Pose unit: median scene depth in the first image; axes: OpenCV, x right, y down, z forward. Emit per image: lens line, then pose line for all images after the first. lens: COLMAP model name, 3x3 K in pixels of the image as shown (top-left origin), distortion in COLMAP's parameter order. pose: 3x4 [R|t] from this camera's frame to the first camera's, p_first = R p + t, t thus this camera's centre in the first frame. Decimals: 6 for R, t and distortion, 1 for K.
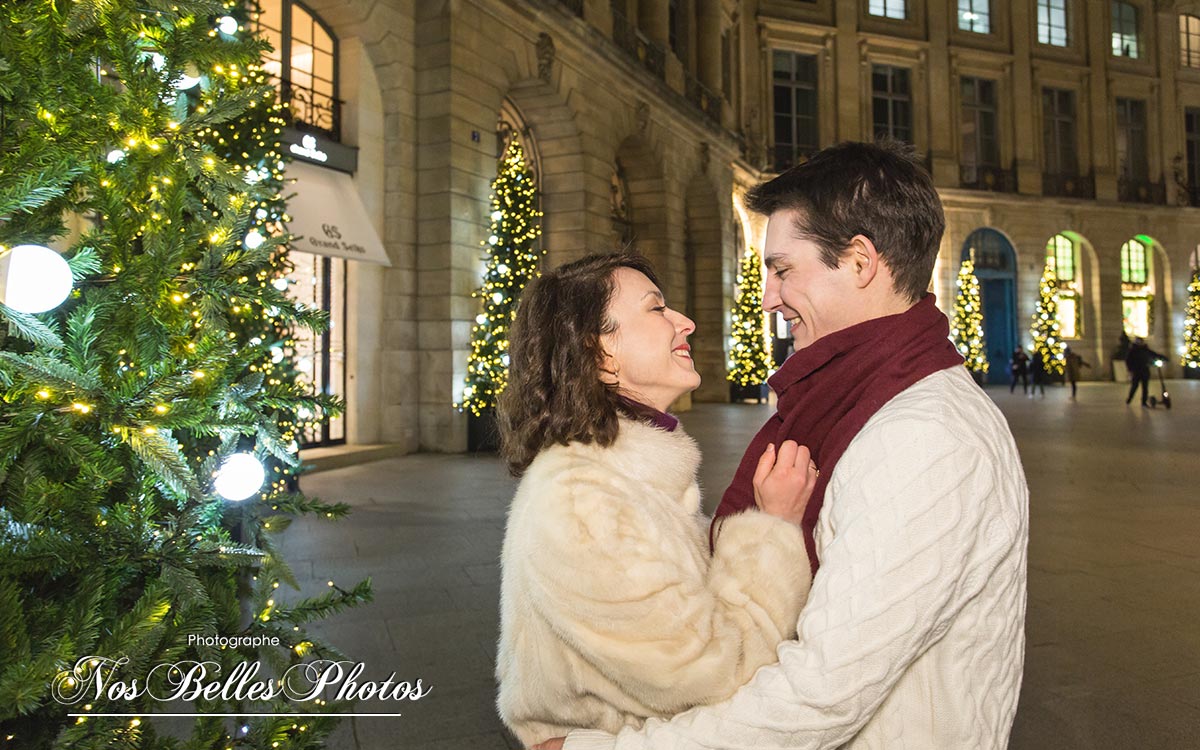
lens RADIAL K [[822.8, 0, 627.1], [0, 822.8, 324.9], [0, 0, 1]] dist [-0.011000, 0.001988]
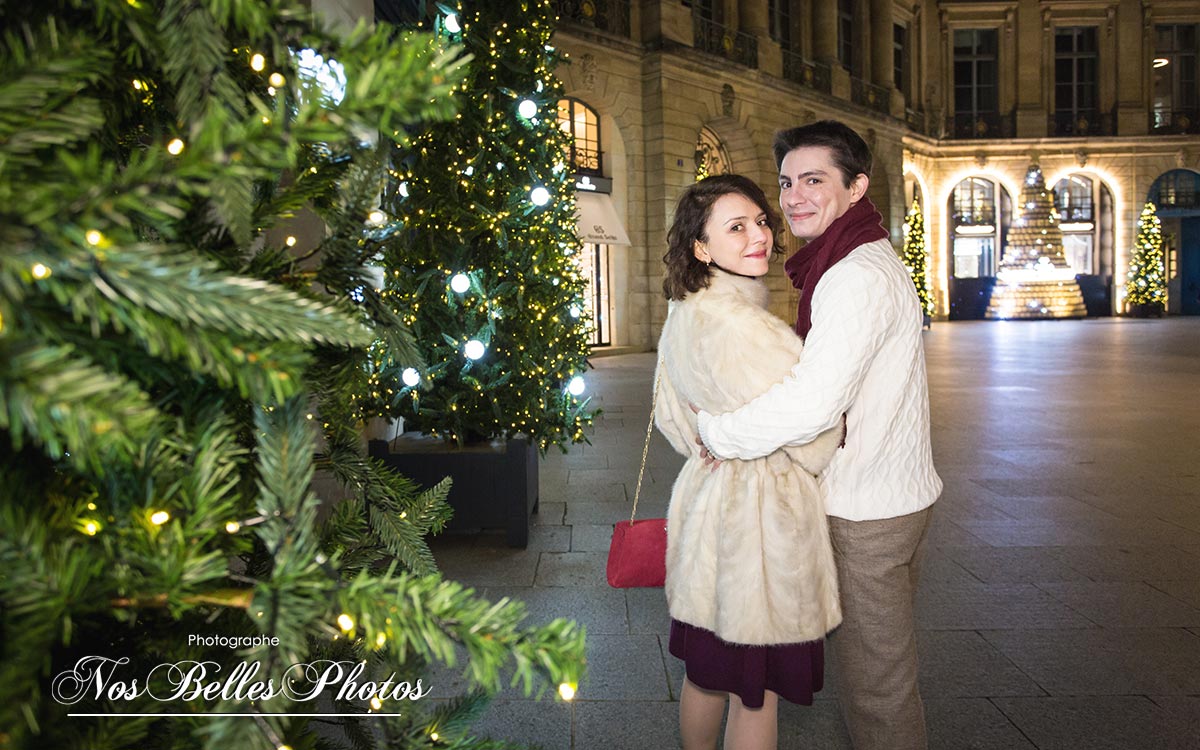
lens RADIAL K [[822.8, 0, 627.1], [0, 822.8, 324.9], [0, 0, 1]] dist [-0.011000, 0.001988]
pose [[0.946431, -0.010380, -0.322738, 0.142259], [0.031716, 0.997639, 0.060919, -0.005139], [0.321344, -0.067891, 0.944526, -0.357603]]
